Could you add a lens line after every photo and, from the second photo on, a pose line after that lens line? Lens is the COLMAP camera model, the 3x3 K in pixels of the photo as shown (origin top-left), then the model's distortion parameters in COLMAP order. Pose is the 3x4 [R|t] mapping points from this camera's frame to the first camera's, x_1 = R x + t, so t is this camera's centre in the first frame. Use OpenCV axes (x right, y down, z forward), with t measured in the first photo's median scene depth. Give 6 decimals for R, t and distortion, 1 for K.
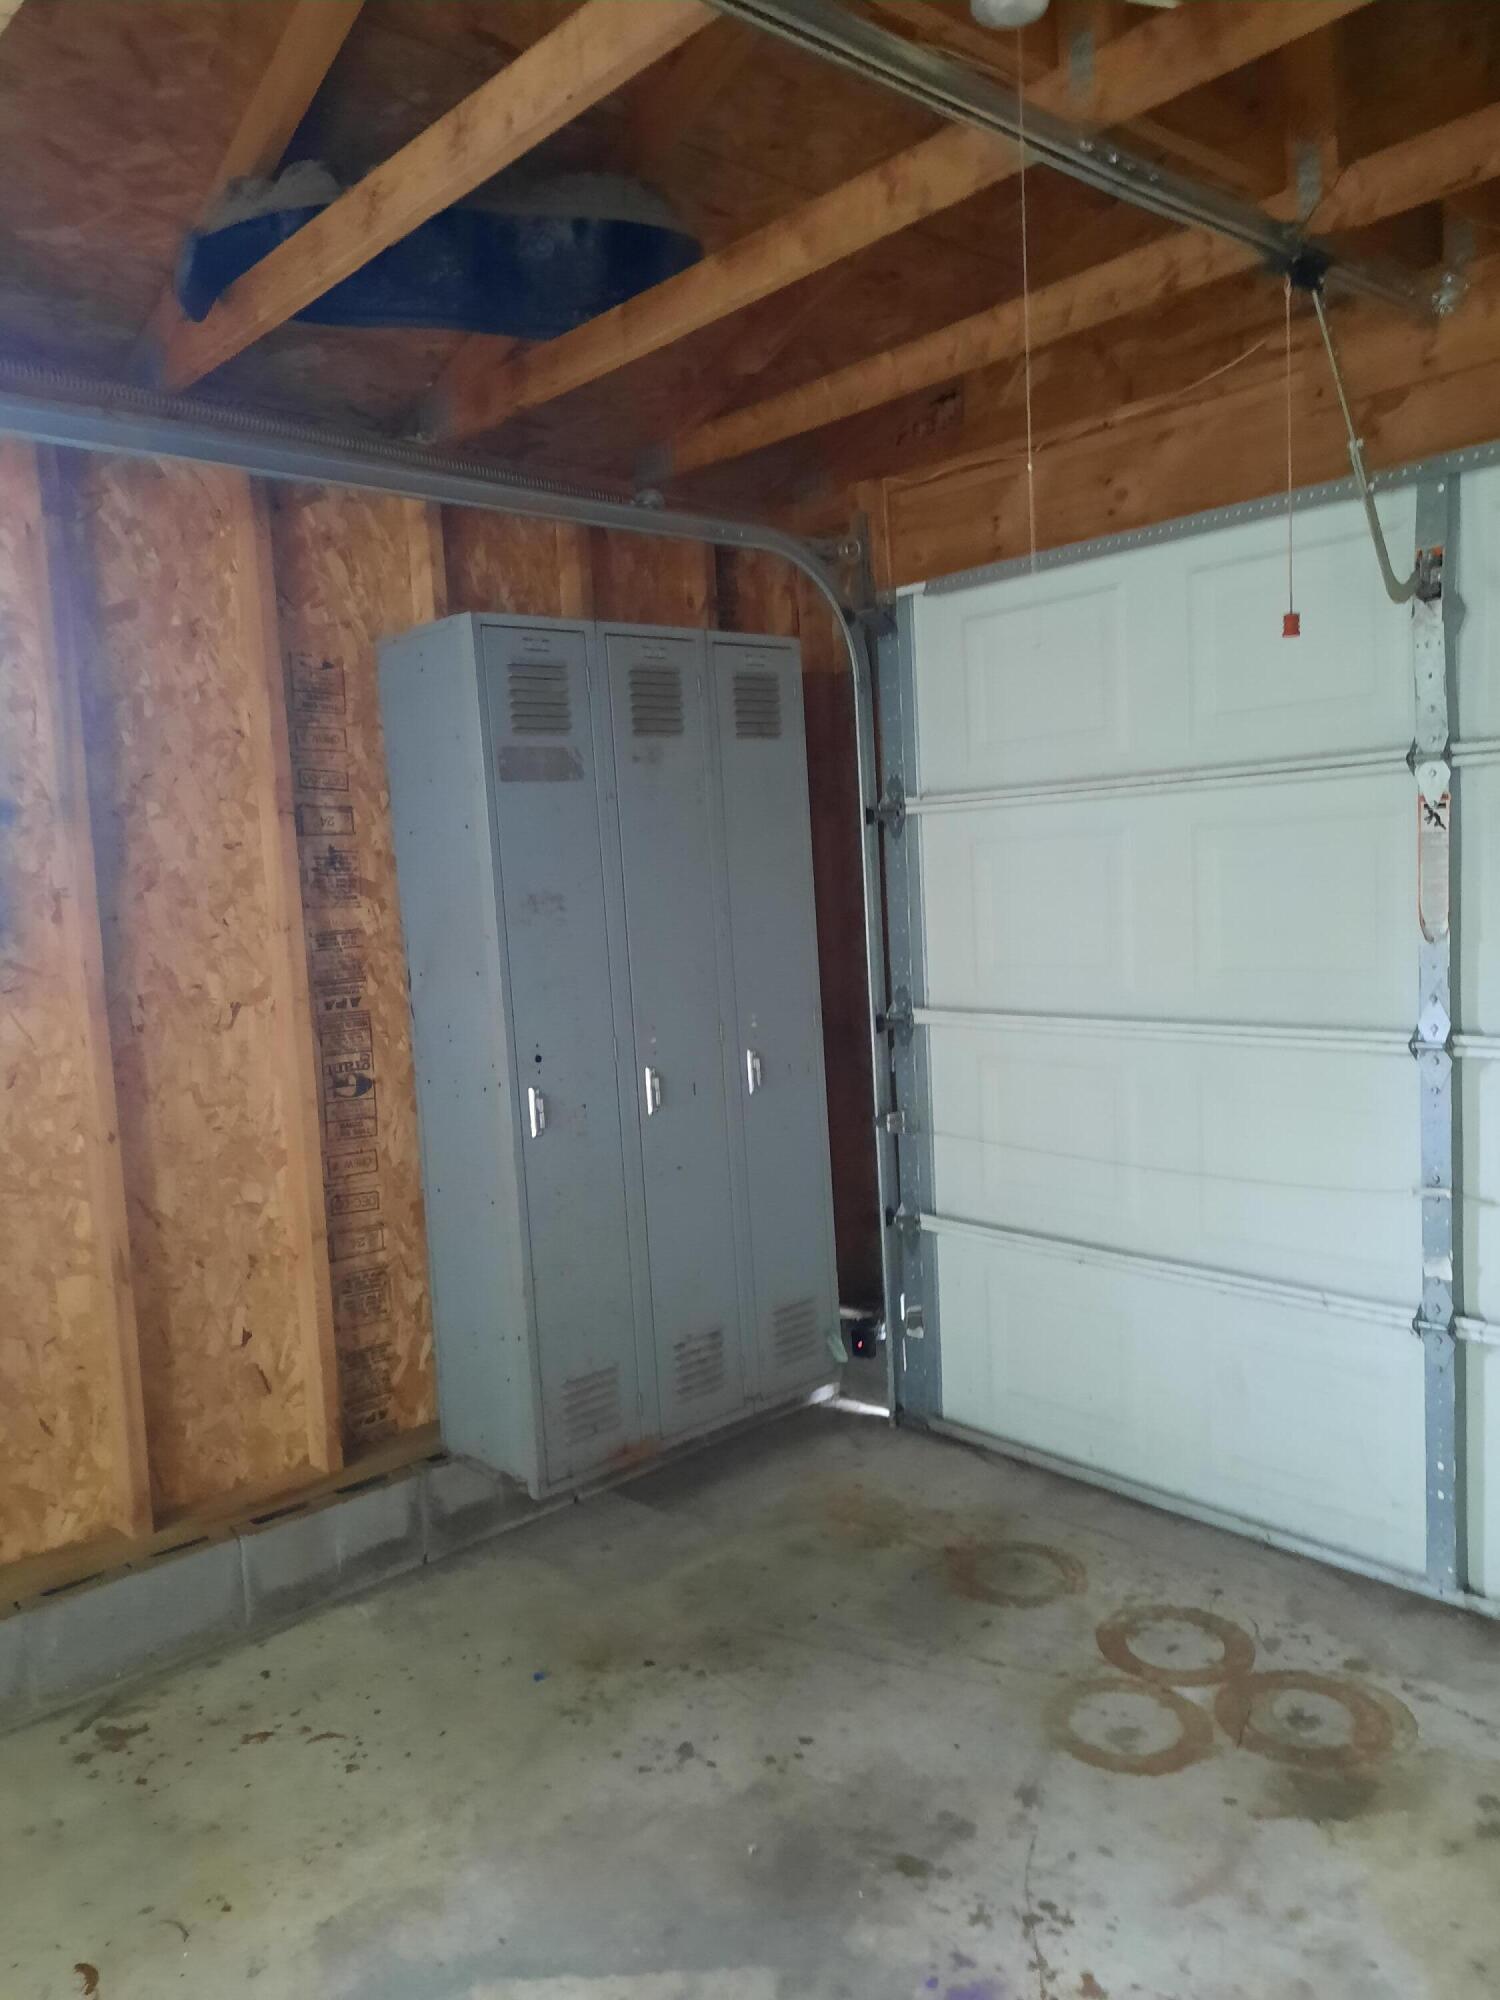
lens RADIAL K [[1481.5, 0, 746.0], [0, 1481.5, 988.6], [0, 0, 1]] dist [0.032793, -0.018563]
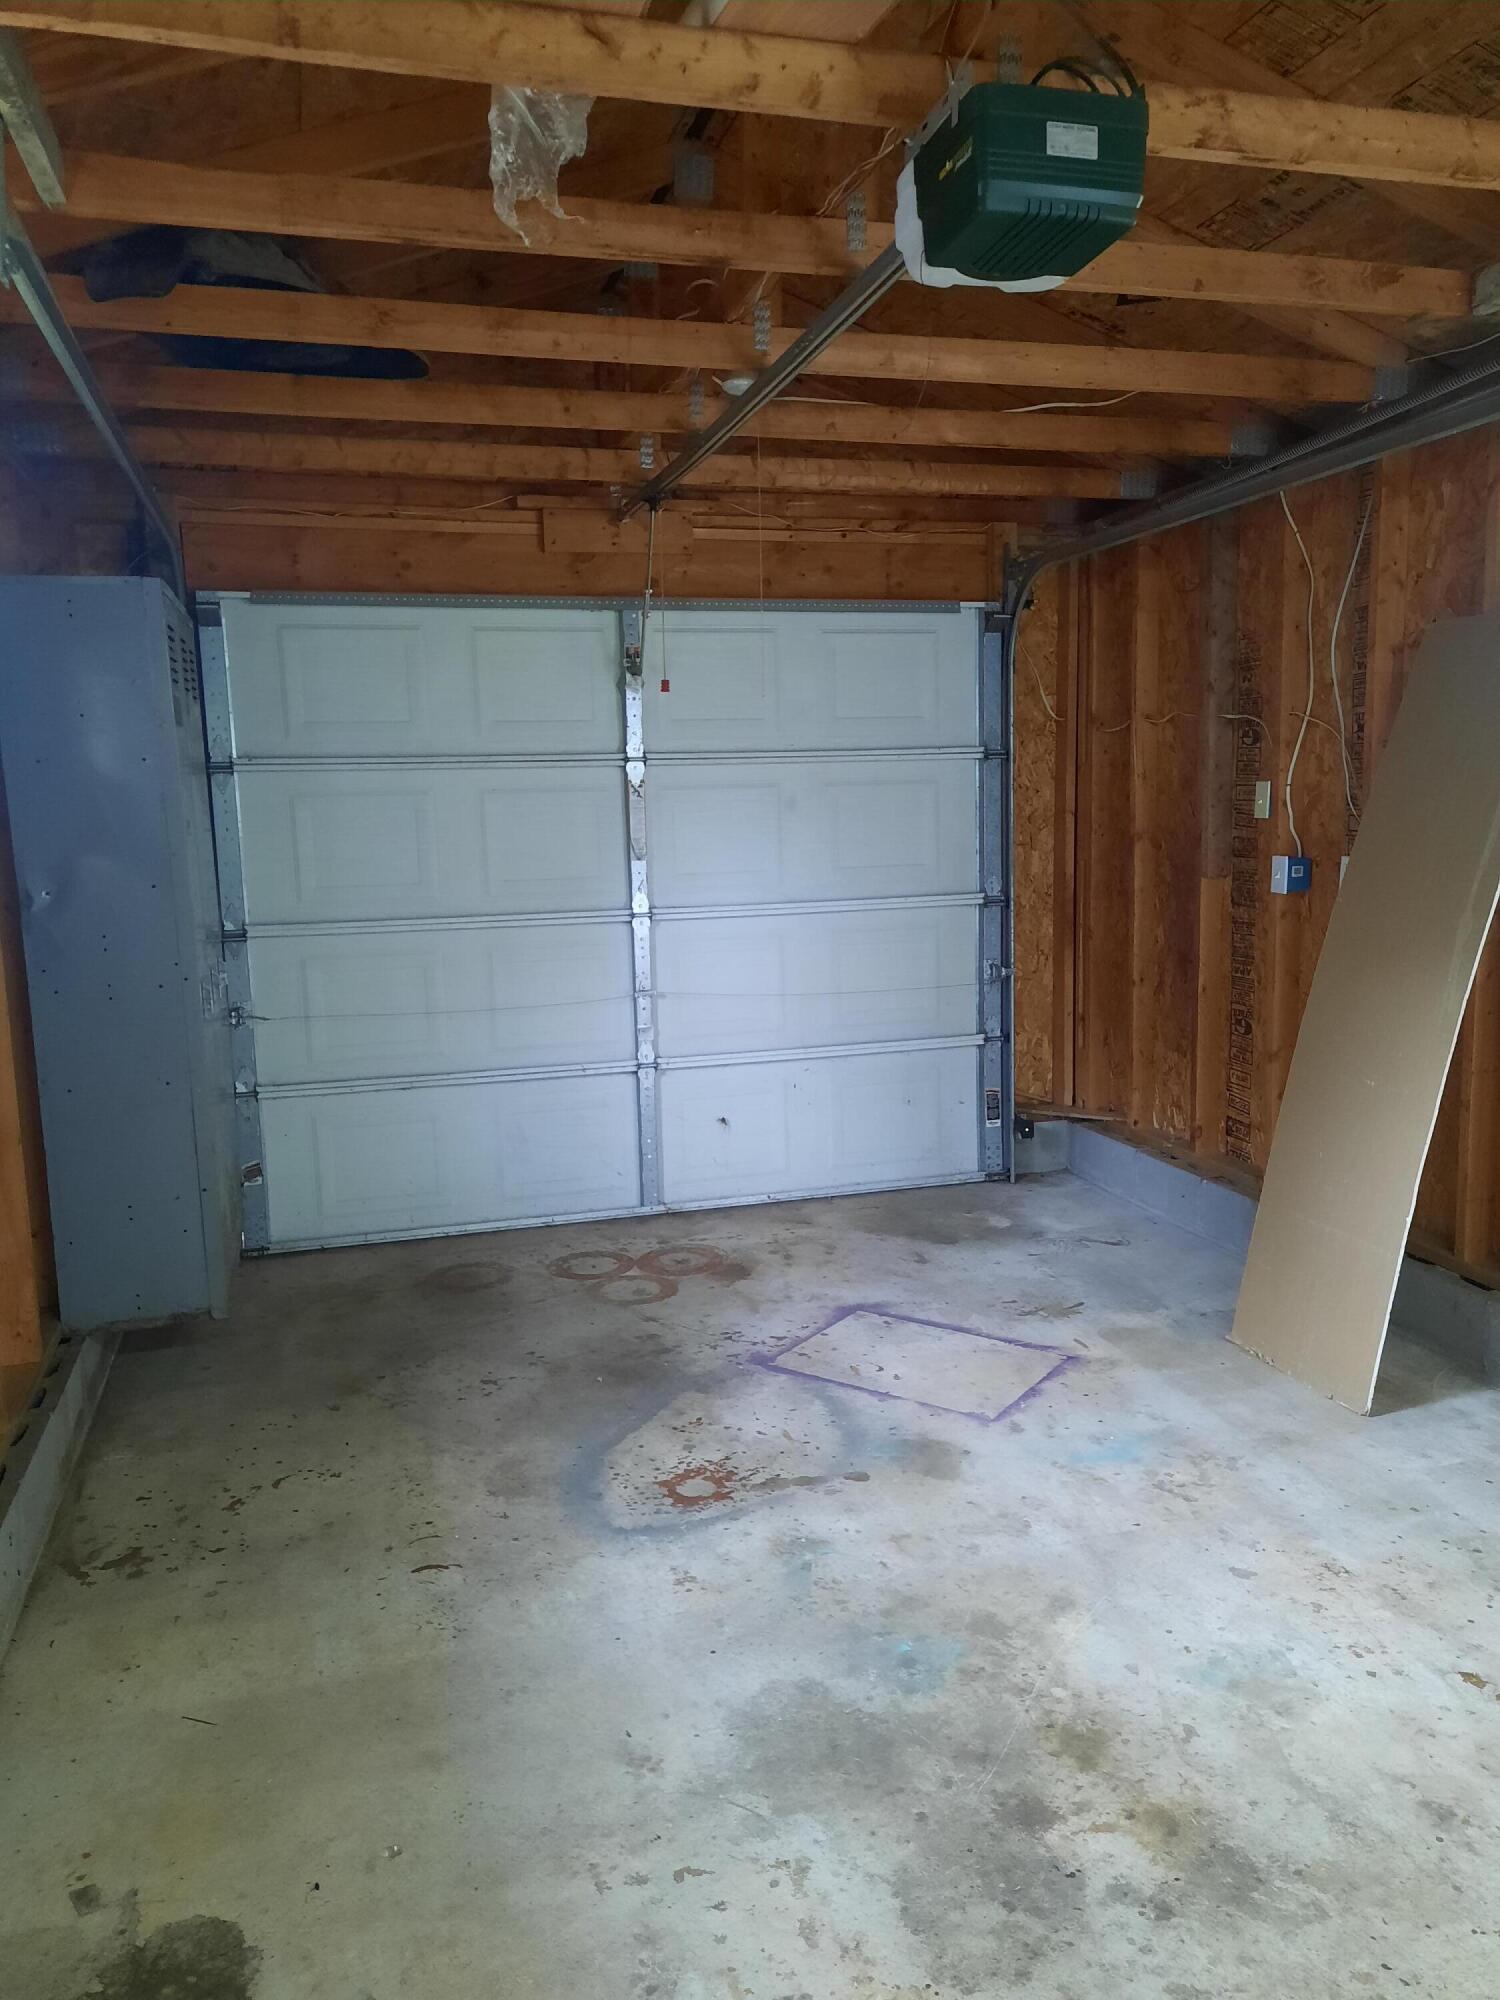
lens RADIAL K [[1481.5, 0, 740.2], [0, 1481.5, 1003.5], [0, 0, 1]] dist [0.032793, -0.018563]
pose [[0.437142, -0.082637, 0.895588, -1.201671], [0.074916, 0.995655, 0.055304, 0.058342], [-0.896267, 0.042918, 0.441434, 0.079231]]
